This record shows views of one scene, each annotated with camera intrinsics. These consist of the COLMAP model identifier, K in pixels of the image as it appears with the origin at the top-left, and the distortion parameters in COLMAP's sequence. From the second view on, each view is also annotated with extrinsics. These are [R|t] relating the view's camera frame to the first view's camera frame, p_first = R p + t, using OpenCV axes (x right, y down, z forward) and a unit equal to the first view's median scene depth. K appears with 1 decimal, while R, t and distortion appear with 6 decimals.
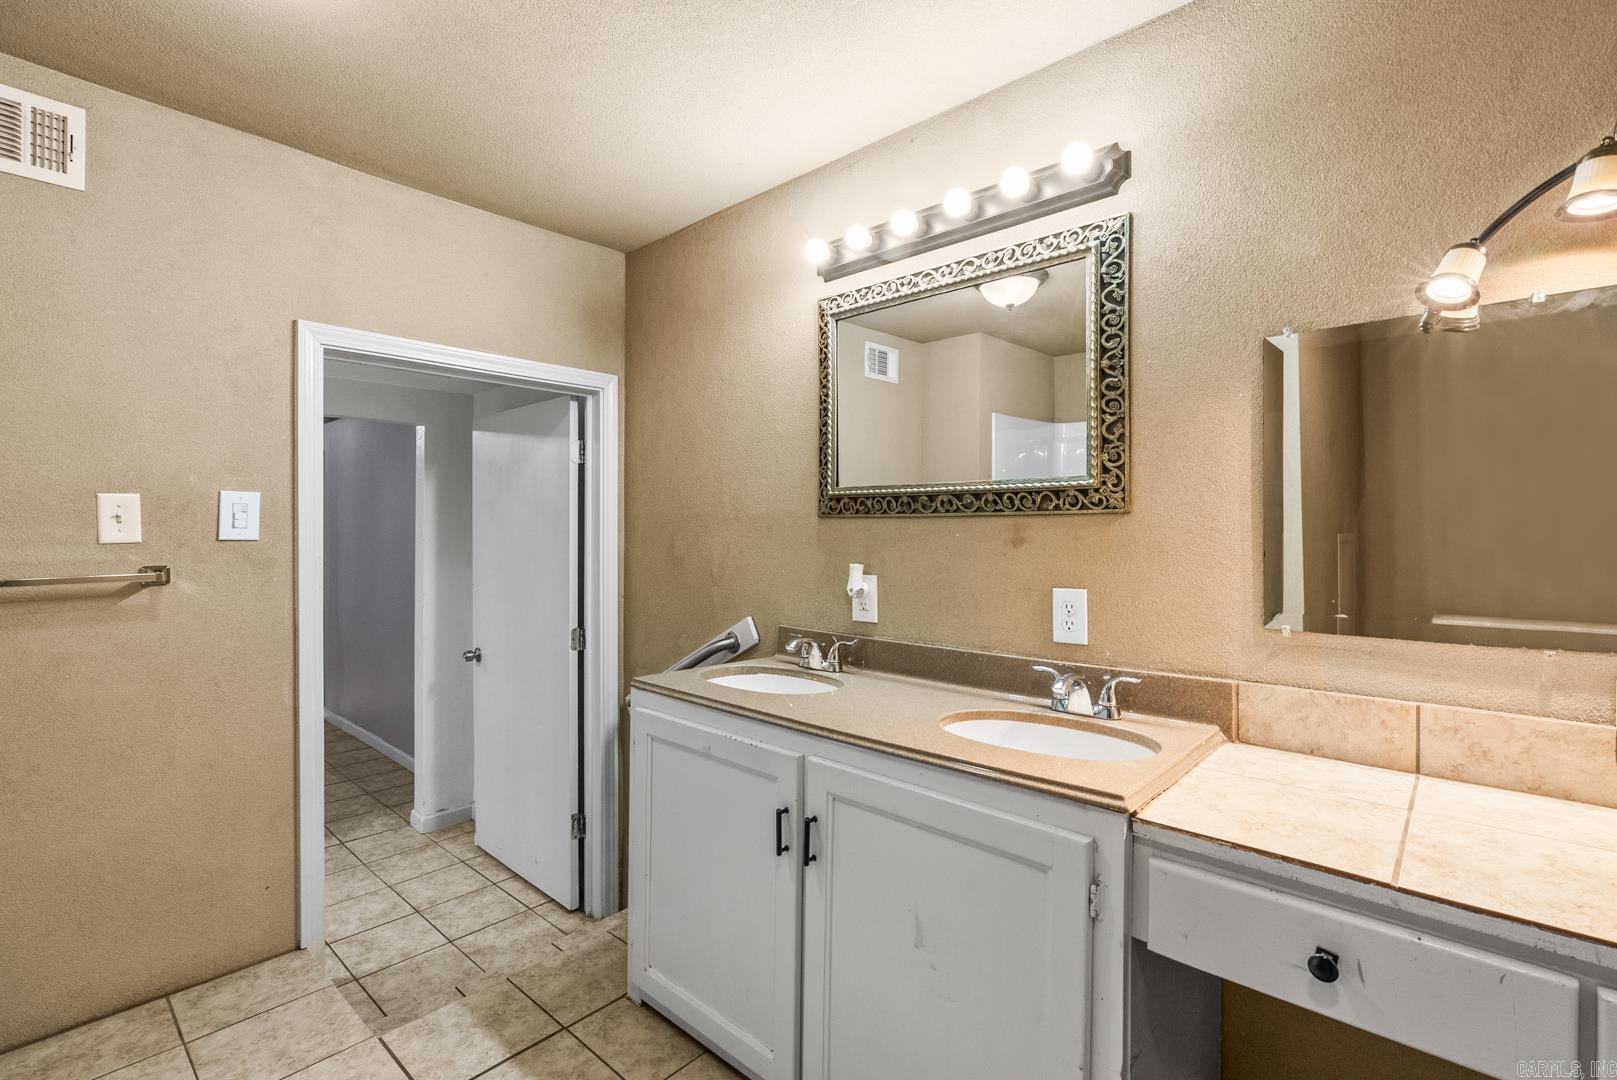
lens RADIAL K [[733.4, 0, 808.2], [0, 733.4, 531.4], [0, 0, 1]] dist [-0.010758, 0.000145]
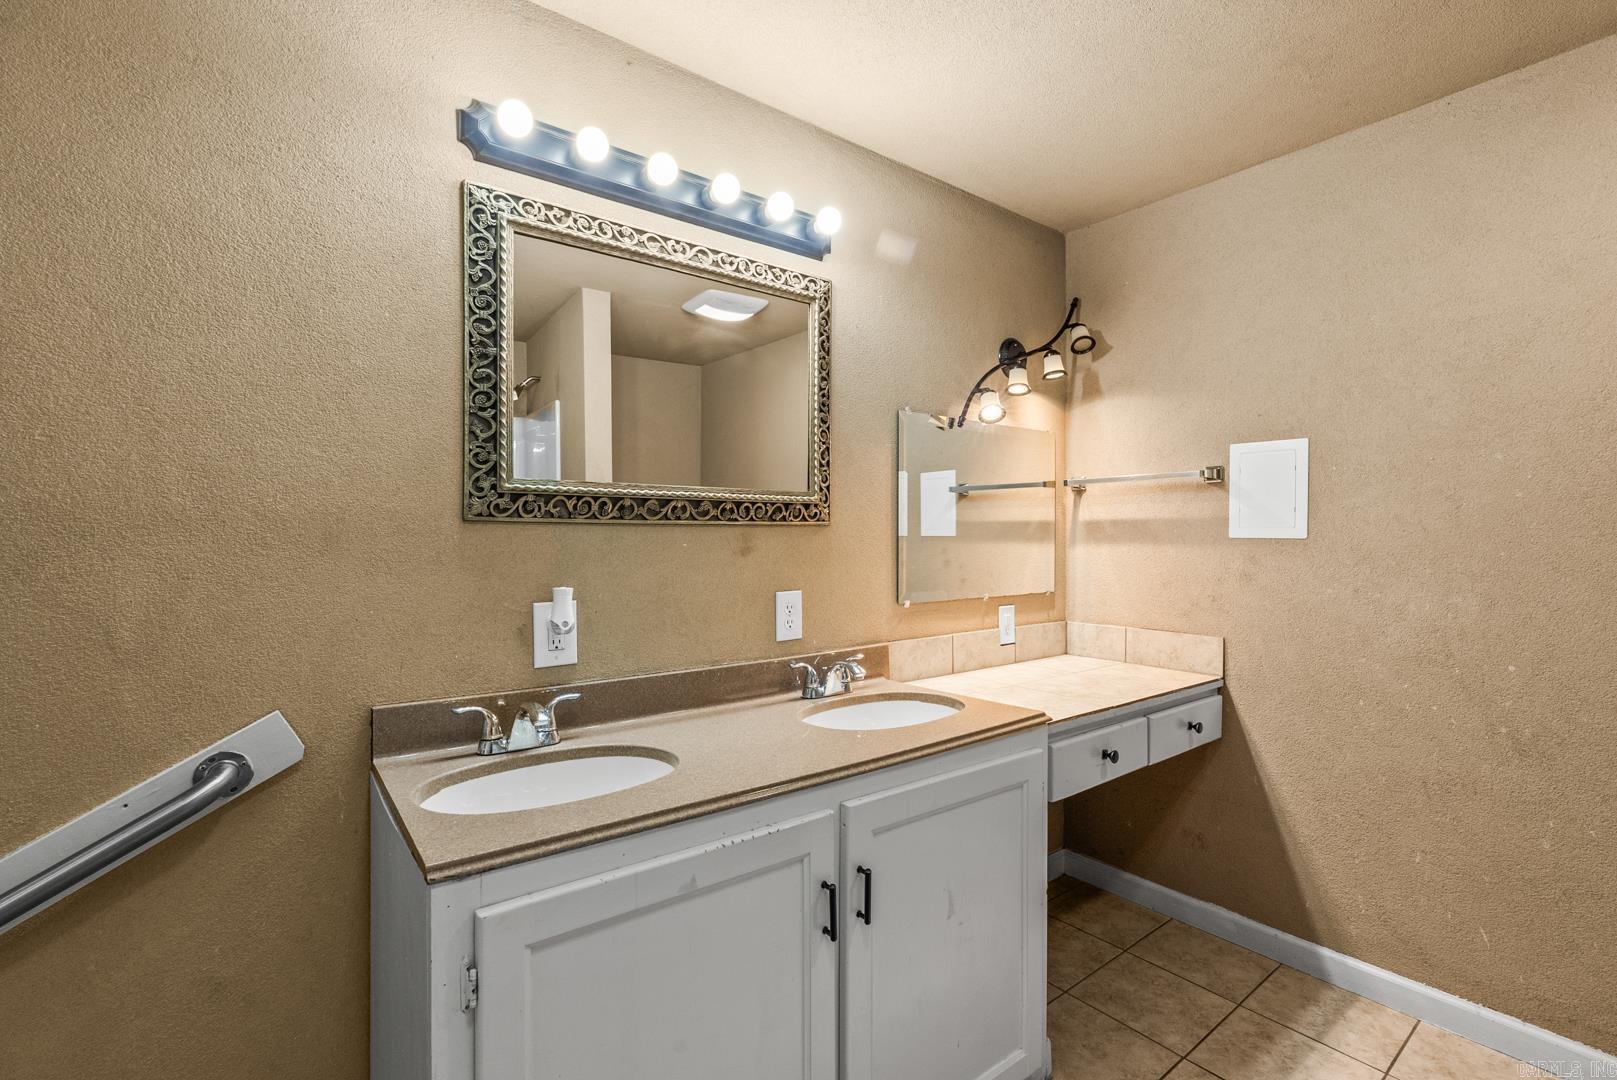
lens RADIAL K [[726.2, 0, 813.3], [0, 726.2, 540.6], [0, 0, 1]] dist [-0.007734, -0.000129]
pose [[0.166389, -0.010461, 0.986005, -0.691313], [0.000839, 0.999945, 0.010468, -0.010458], [-0.986060, -0.000914, 0.166389, 0.732748]]
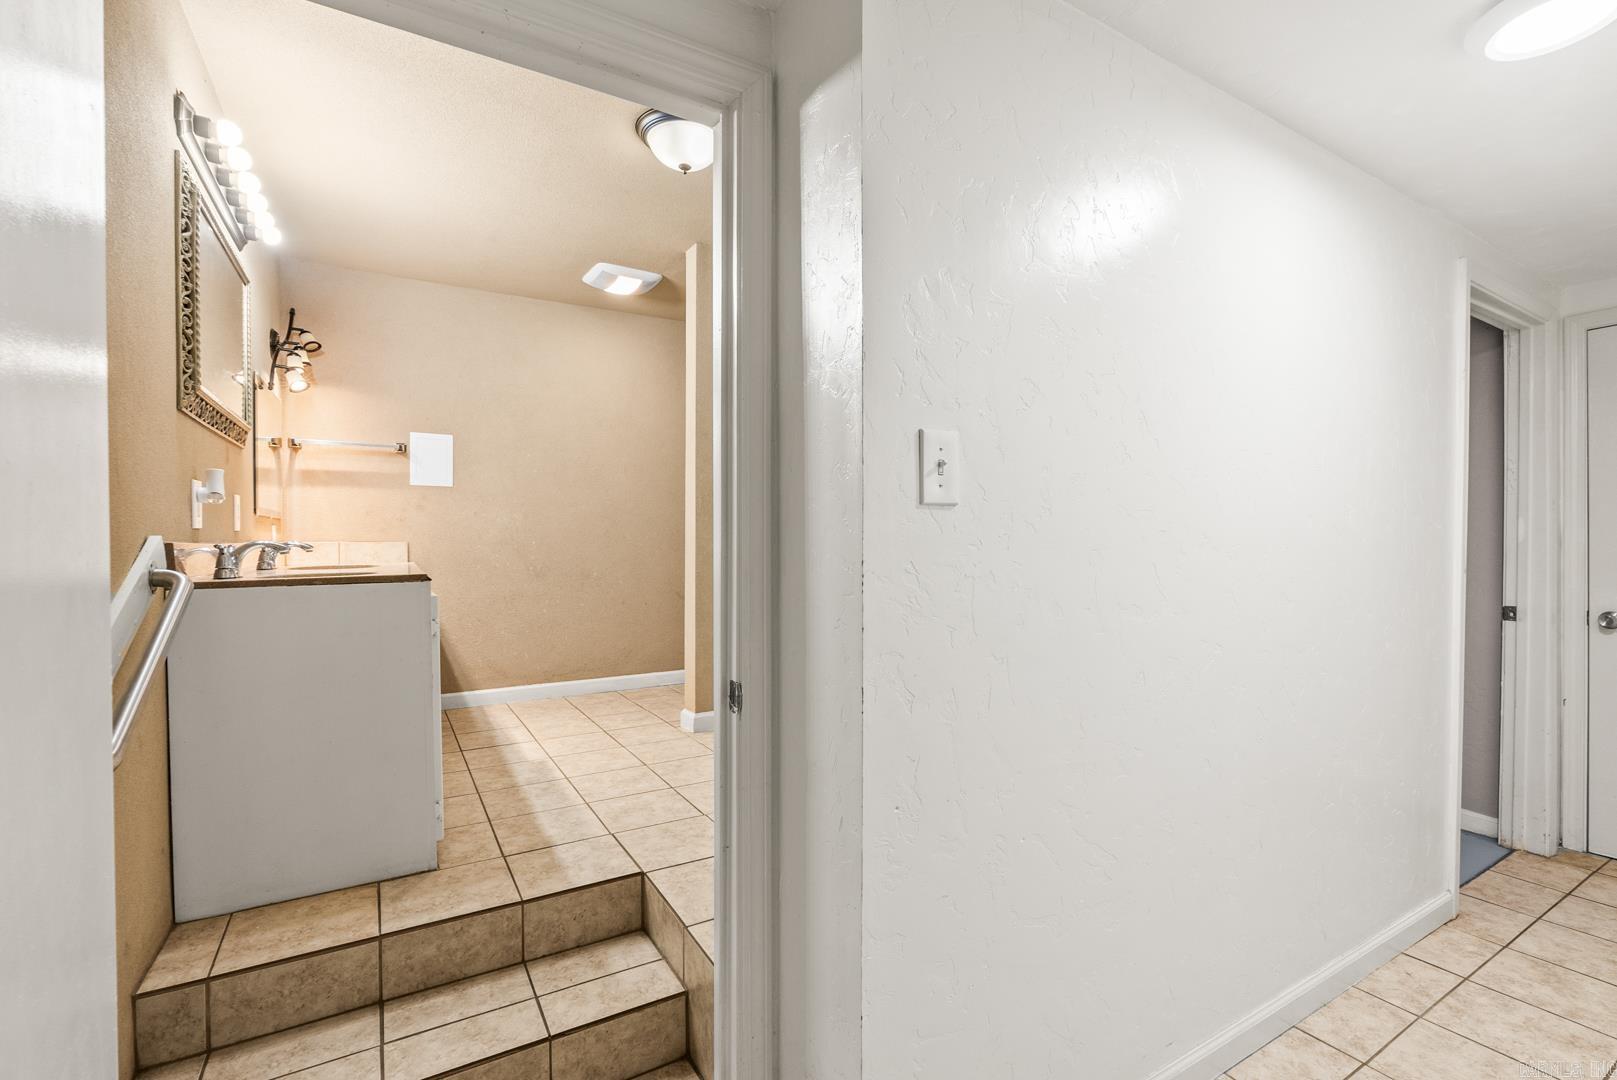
lens RADIAL K [[726.2, 0, 813.3], [0, 726.2, 540.6], [0, 0, 1]] dist [-0.007734, -0.000129]
pose [[-0.958811, -0.001859, 0.284040, -1.125942], [-0.001426, 0.999997, 0.001731, 0.156615], [-0.284042, 0.001255, -0.958811, 1.959167]]
